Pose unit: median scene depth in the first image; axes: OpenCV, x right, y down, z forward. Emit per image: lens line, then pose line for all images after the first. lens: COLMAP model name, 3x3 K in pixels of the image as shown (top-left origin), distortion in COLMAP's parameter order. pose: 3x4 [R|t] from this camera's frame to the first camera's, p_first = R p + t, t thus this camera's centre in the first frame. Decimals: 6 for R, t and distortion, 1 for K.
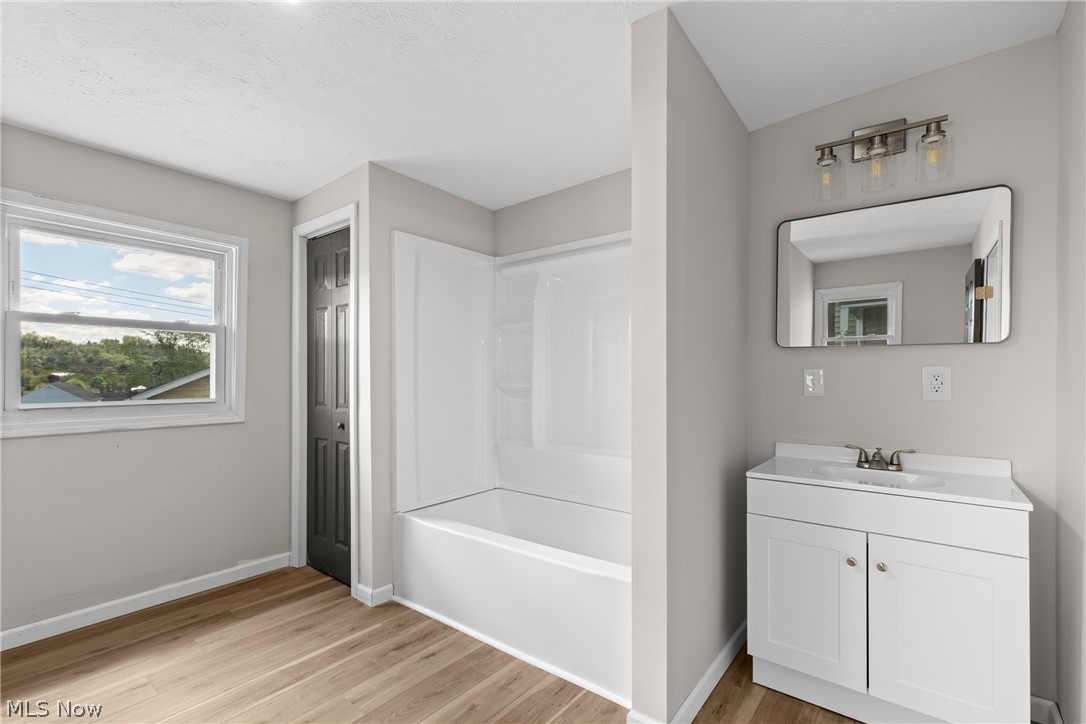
lens RADIAL K [[485.0, 0, 544.0], [0, 485.0, 369.5], [0, 0, 1]] dist [0.008725, -0.000429]
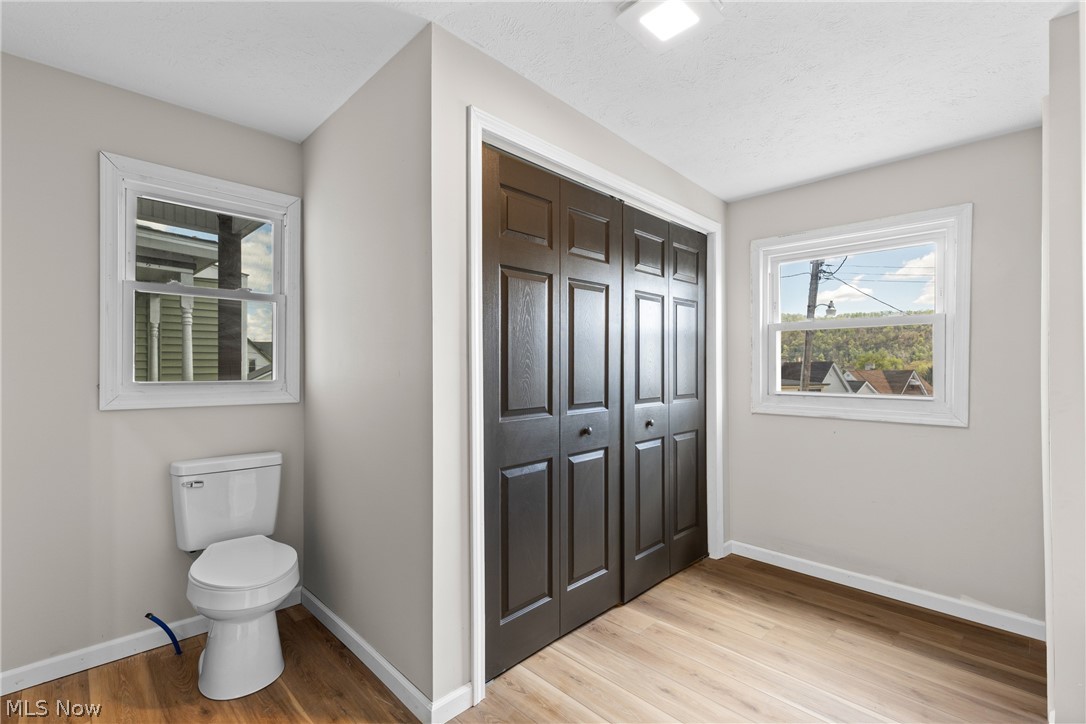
lens RADIAL K [[485.0, 0, 544.0], [0, 485.0, 369.5], [0, 0, 1]] dist [0.008725, -0.000429]
pose [[-0.129222, -0.003581, -0.991609, 0.330071], [0.012954, 0.999902, -0.005299, 0.006872], [0.991531, -0.013530, -0.129163, 0.464004]]
